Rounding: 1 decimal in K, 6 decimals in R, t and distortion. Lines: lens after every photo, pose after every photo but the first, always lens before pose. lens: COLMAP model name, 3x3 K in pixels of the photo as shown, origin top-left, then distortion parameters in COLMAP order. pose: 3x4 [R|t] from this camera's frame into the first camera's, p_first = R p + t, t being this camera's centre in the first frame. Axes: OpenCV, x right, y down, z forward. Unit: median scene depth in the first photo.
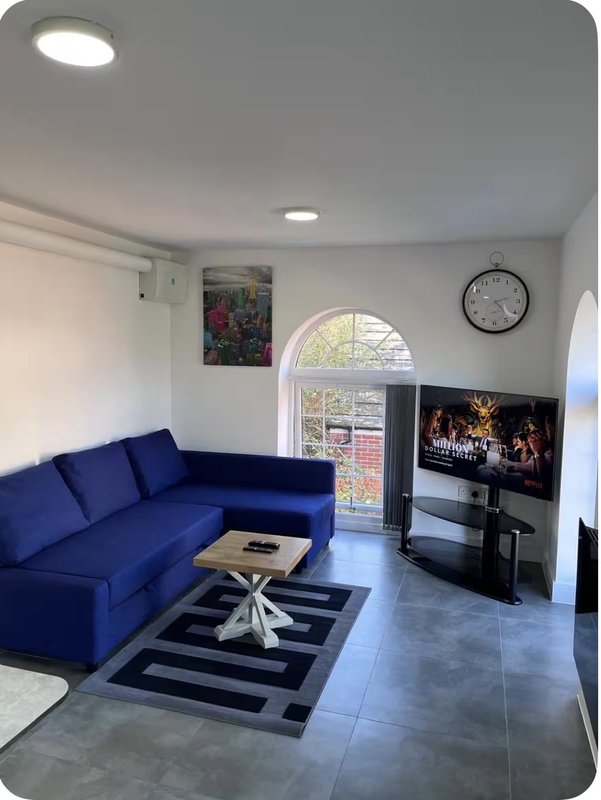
lens RADIAL K [[620.4, 0, 300.5], [0, 620.4, 400.0], [0, 0, 1]] dist [0.075016, -0.093872]
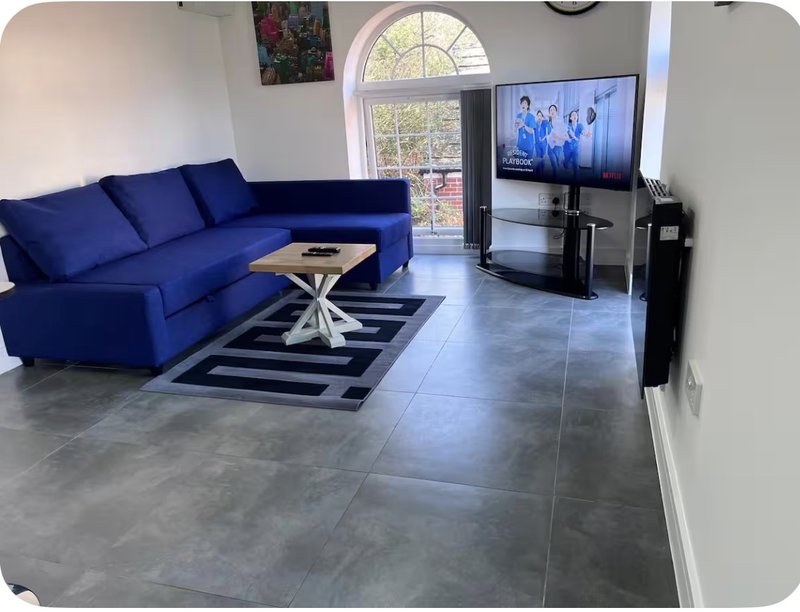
lens RADIAL K [[626.0, 0, 403.0], [0, 626.0, 305.7], [0, 0, 1]] dist [0.045365, -0.005450]
pose [[0.997529, -0.065774, -0.024706, 0.062219], [0.069483, 0.975662, 0.207980, 0.094625], [0.010425, -0.209183, 0.977821, 0.027883]]
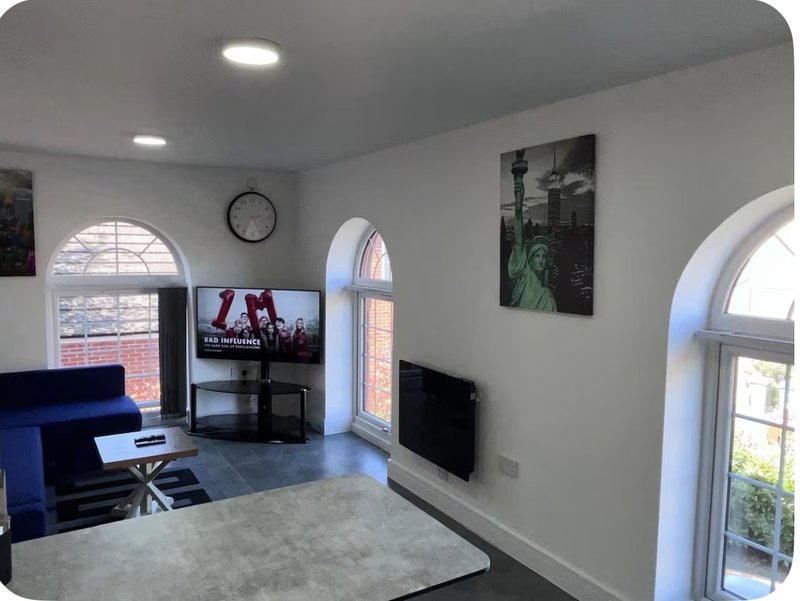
lens RADIAL K [[615.8, 0, 398.4], [0, 615.8, 296.5], [0, 0, 1]] dist [0.003273, 0.002013]
pose [[0.667027, -0.067678, 0.741954, -0.425432], [0.066649, 0.997293, 0.031051, -0.016886], [-0.742047, 0.028738, 0.669732, -0.045582]]
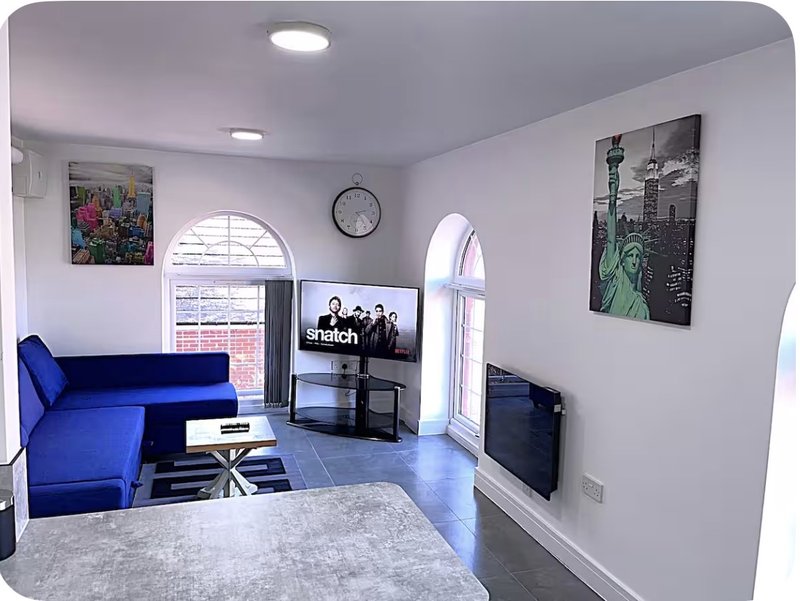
lens RADIAL K [[620.4, 0, 400.0], [0, 620.4, 300.5], [0, 0, 1]] dist [0.075016, -0.093872]
pose [[0.814161, -0.047246, 0.578714, -0.353103], [0.037395, 0.998881, 0.028940, -0.012691], [-0.579434, -0.001921, 0.815017, -0.073656]]
